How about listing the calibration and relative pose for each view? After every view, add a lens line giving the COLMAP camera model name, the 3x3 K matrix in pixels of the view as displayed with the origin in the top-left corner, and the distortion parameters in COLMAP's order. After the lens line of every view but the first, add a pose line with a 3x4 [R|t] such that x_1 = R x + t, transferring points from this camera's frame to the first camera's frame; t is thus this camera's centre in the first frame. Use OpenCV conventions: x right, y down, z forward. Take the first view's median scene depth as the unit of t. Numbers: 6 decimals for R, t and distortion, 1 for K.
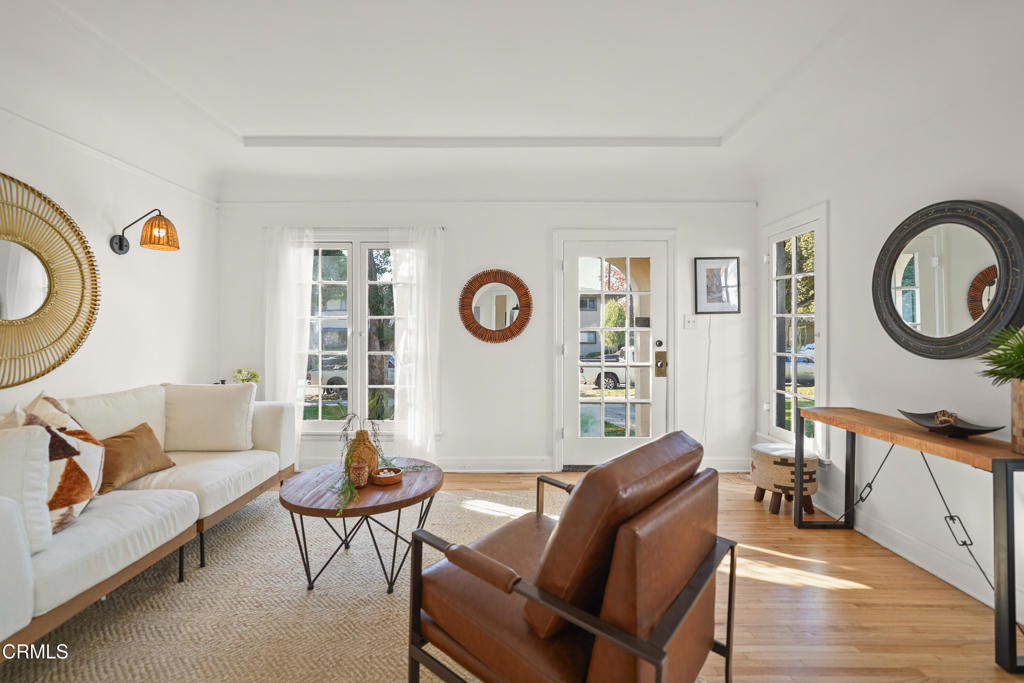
lens RADIAL K [[447.0, 0, 509.9], [0, 447.0, 338.7], [0, 0, 1]] dist [0.003004, 0.000055]
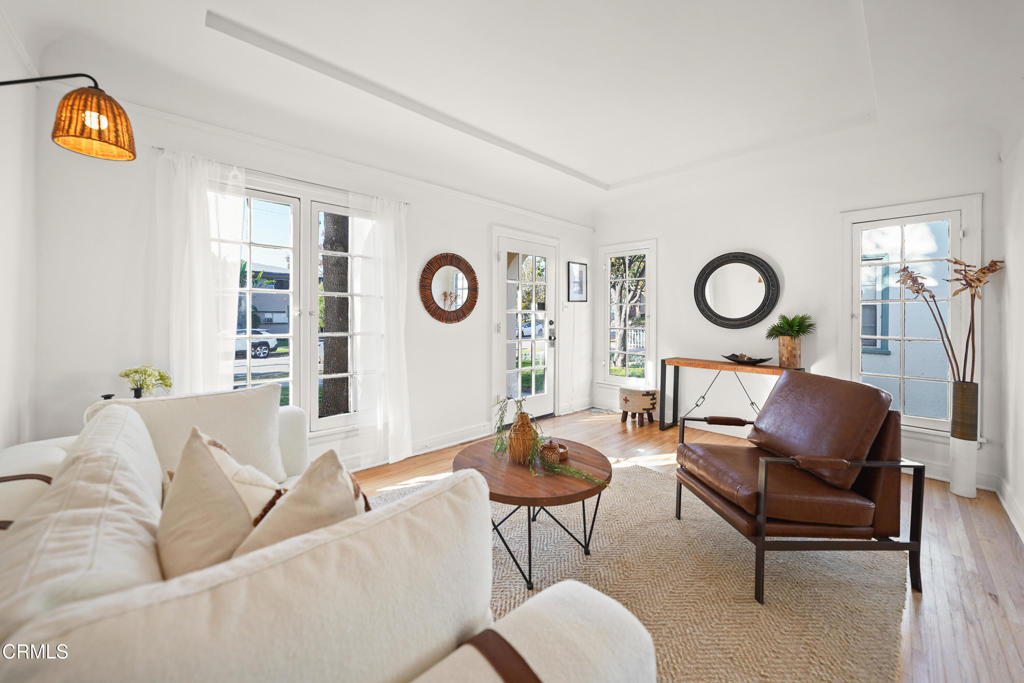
lens RADIAL K [[389.6, 0, 496.5], [0, 389.6, 320.8], [0, 0, 1]] dist [-0.008875, 0.001795]
pose [[0.726938, -0.003155, 0.686696, -0.590481], [0.002057, 0.999995, 0.002416, 0.001923], [-0.686700, -0.000343, 0.726941, 0.261473]]
